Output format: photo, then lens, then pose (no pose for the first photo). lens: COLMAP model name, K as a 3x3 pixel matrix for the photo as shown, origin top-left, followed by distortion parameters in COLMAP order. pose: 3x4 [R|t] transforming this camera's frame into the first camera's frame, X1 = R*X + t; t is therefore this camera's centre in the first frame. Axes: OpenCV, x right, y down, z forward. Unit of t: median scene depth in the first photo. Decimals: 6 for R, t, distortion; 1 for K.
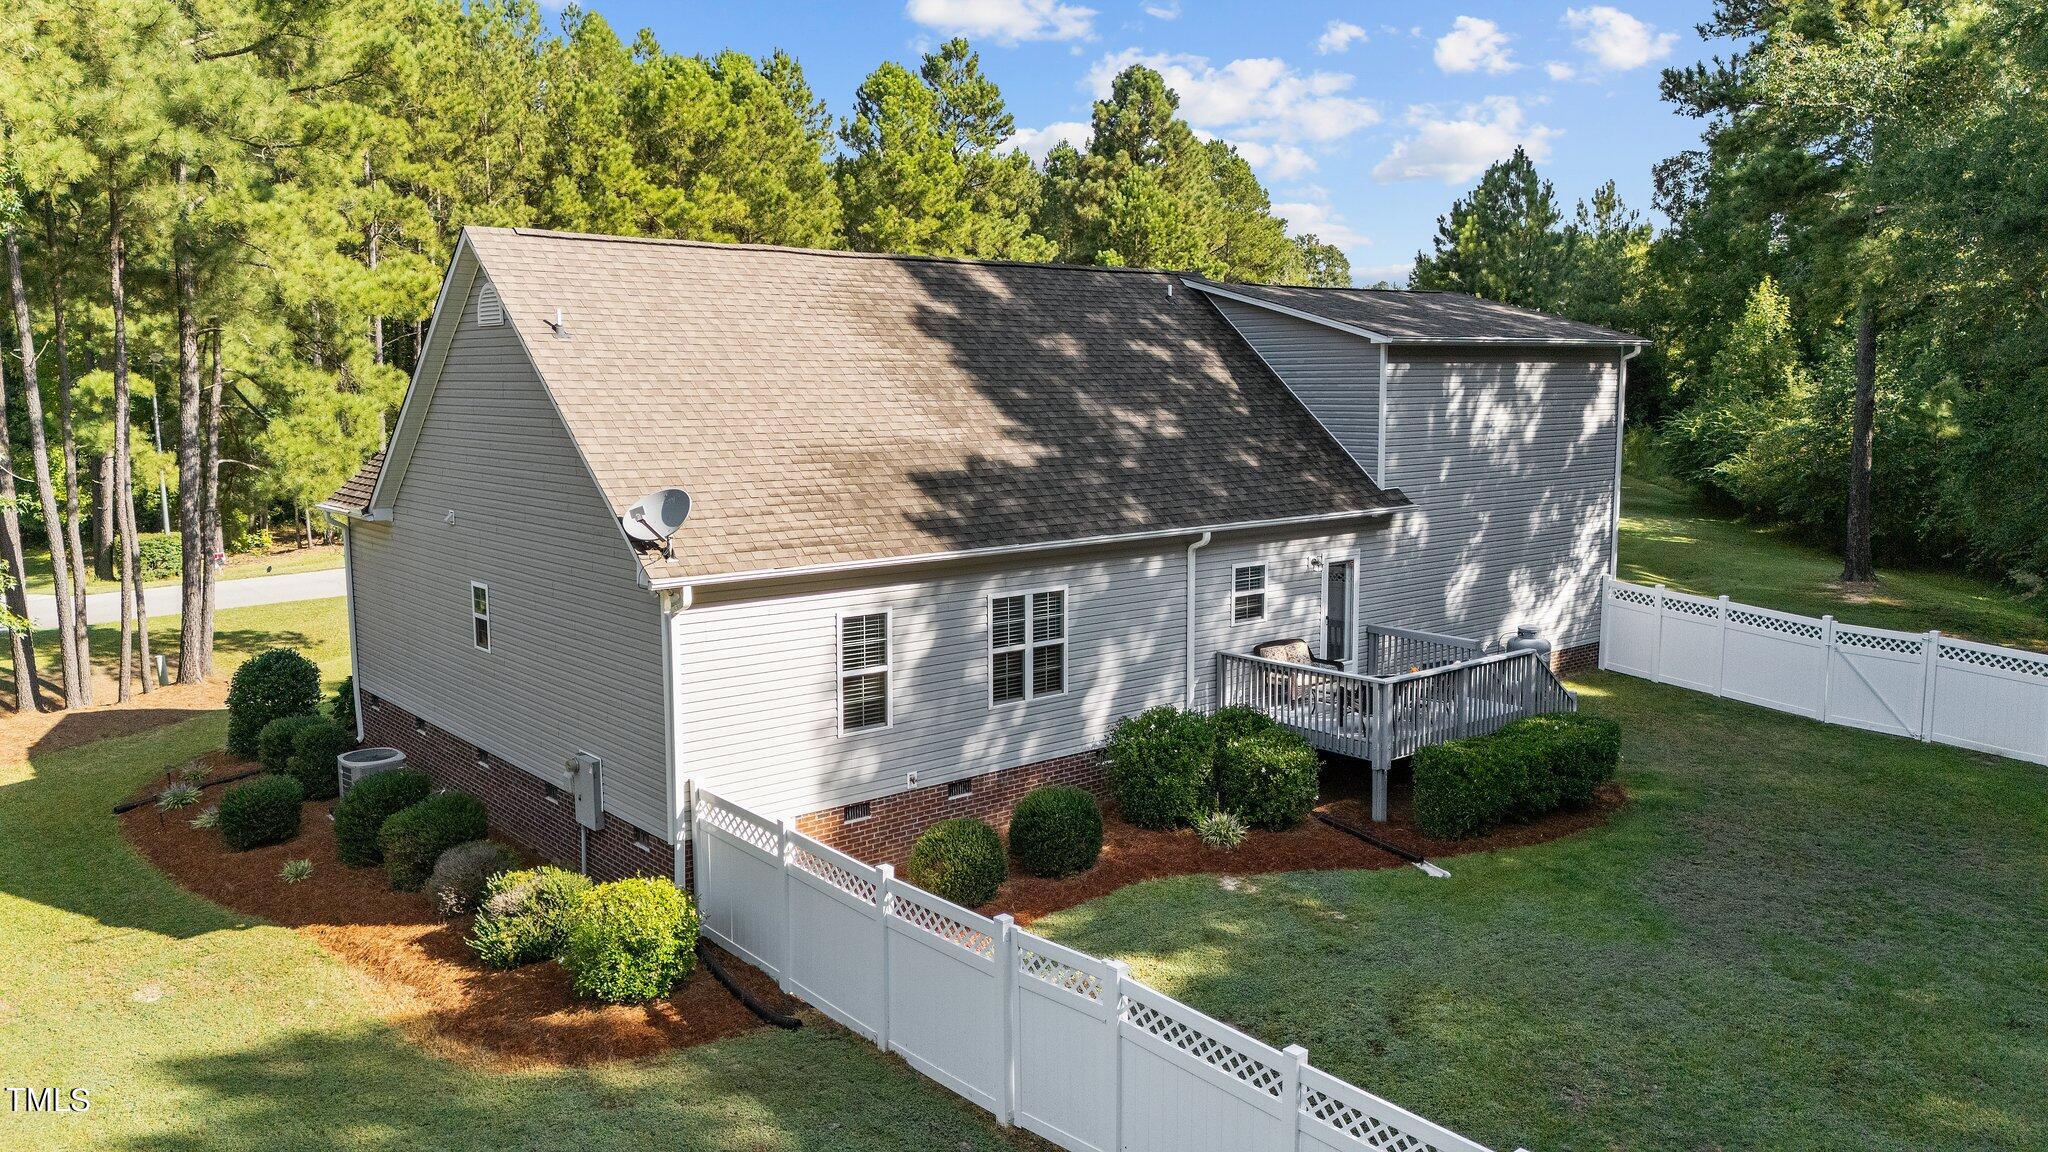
lens RADIAL K [[1512.4, 0, 1019.7], [0, 1512.4, 492.1], [0, 0, 1]] dist [0.102010, -0.116642]
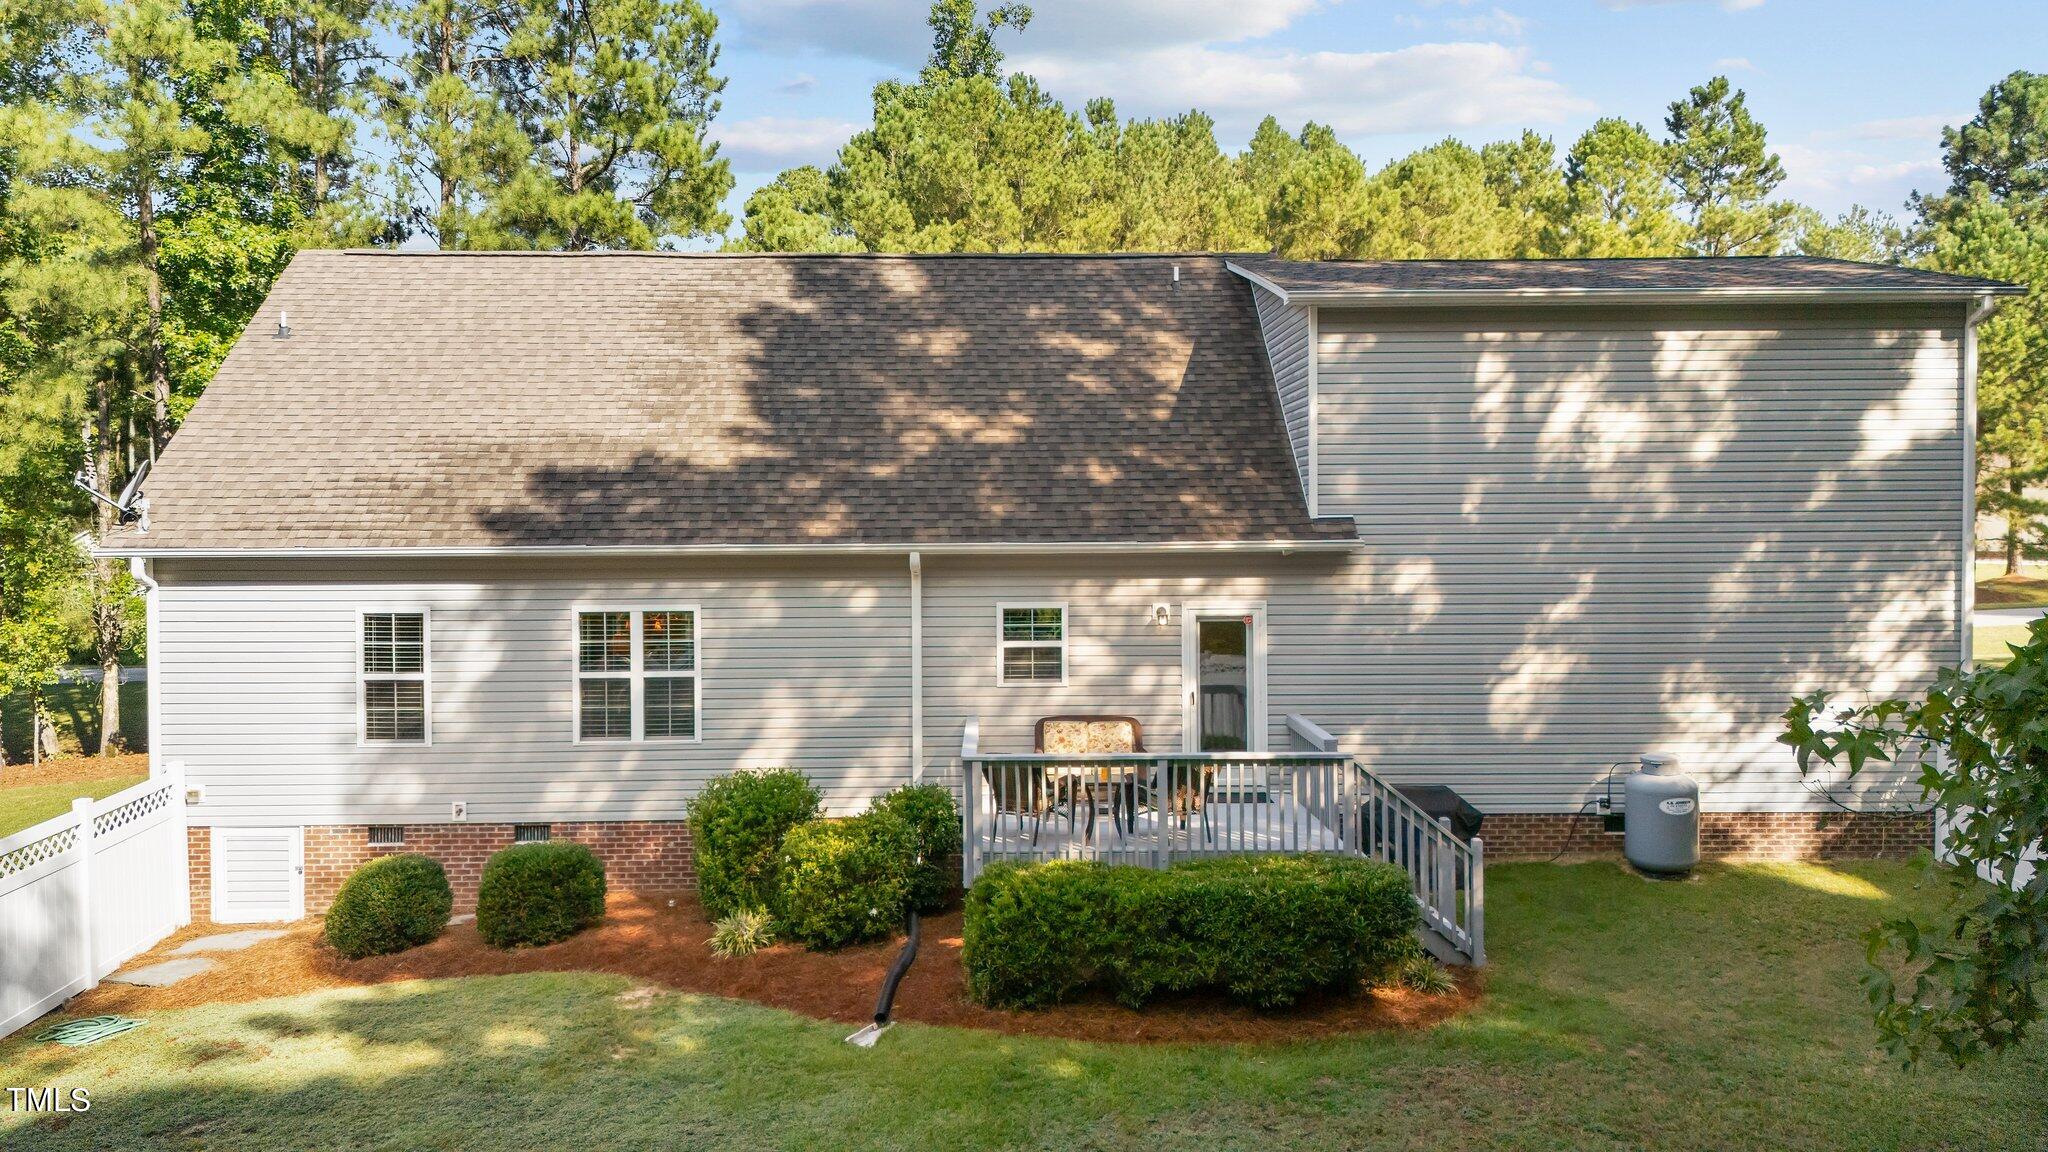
lens RADIAL K [[1512.4, 0, 1019.7], [0, 1512.4, 492.1], [0, 0, 1]] dist [0.102010, -0.116642]
pose [[0.780059, -0.014696, -0.625533, 0.614915], [-0.047781, 0.995406, -0.082969, 0.054362], [0.623879, 0.094609, 0.775773, 0.420676]]
